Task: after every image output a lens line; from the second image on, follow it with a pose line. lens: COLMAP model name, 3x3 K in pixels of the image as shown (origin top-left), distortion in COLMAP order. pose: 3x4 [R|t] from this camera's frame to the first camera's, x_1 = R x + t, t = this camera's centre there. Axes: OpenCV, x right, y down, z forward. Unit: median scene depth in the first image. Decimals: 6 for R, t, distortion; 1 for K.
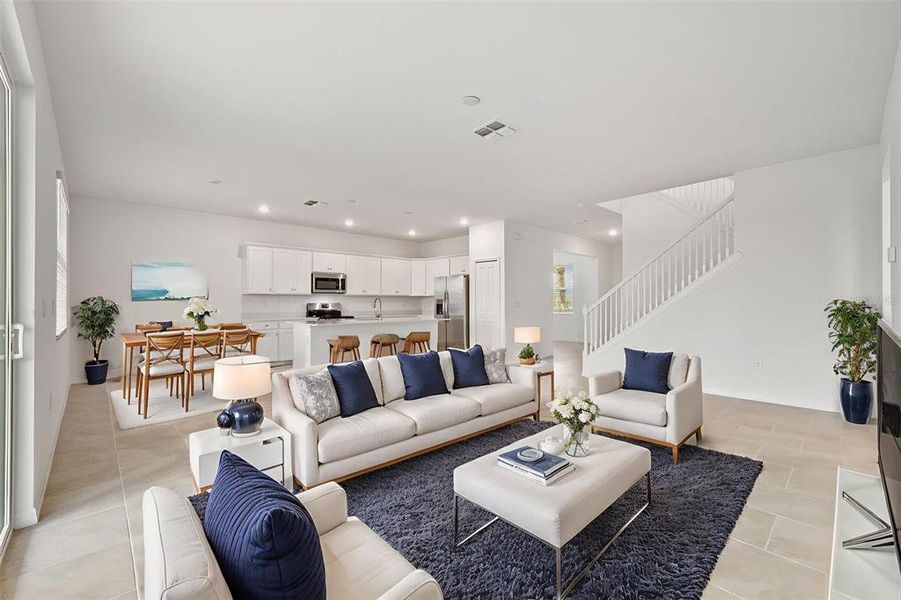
lens RADIAL K [[382.8, 0, 453.1], [0, 382.8, 299.4], [0, 0, 1]] dist [0.002239, 0.000225]
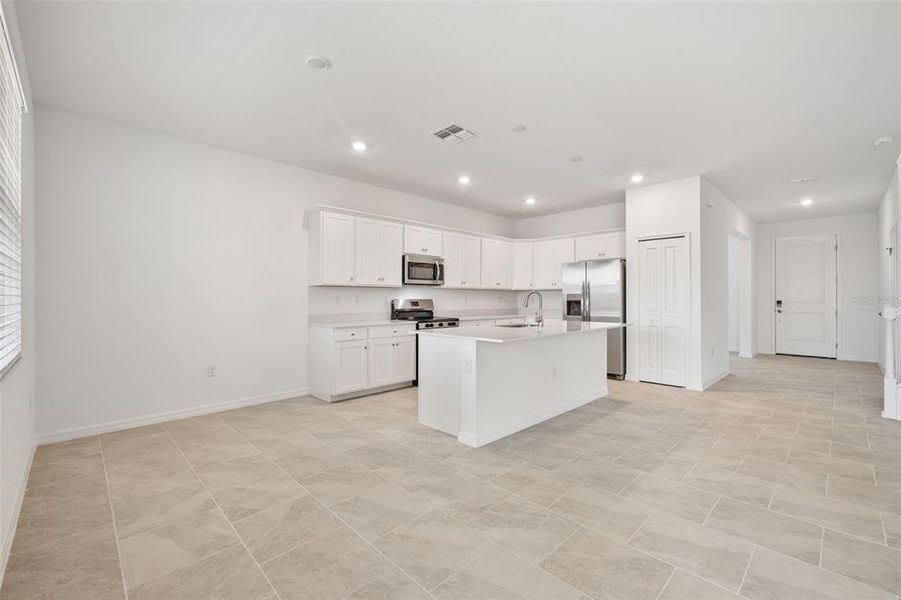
lens RADIAL K [[382.8, 0, 451.3], [0, 382.8, 299.3], [0, 0, 1]] dist [0.002239, 0.000225]
pose [[0.999783, 0.001000, 0.020812, -0.285982], [-0.001263, 0.999920, 0.012600, 0.000859], [-0.020798, -0.012623, 0.999704, 0.303933]]
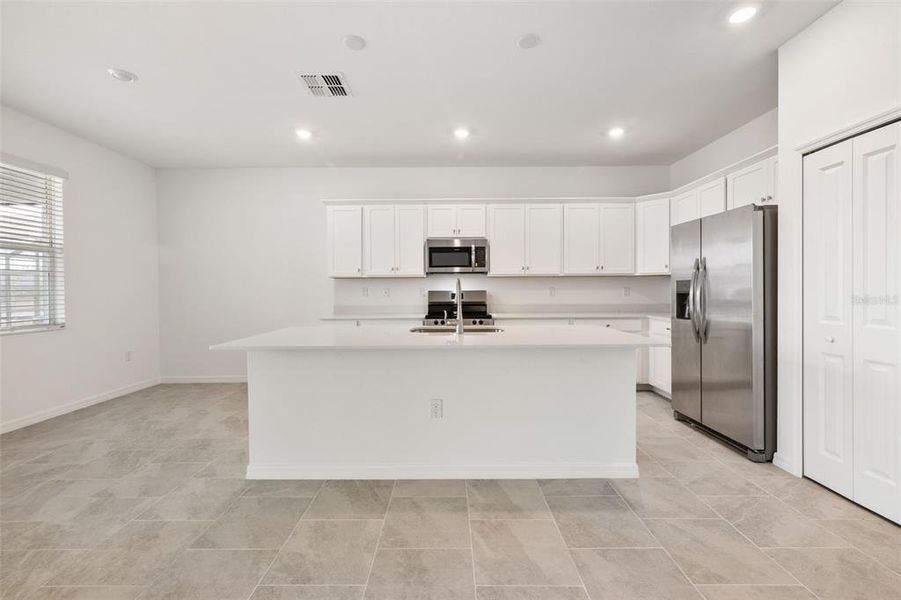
lens RADIAL K [[382.8, 0, 452.7], [0, 382.8, 291.3], [0, 0, 1]] dist [0.002239, 0.000225]
pose [[0.725885, -0.000733, -0.687815, 0.067900], [0.012535, 0.999847, 0.012164, 0.003681], [0.687701, -0.017451, 0.725784, 0.574120]]
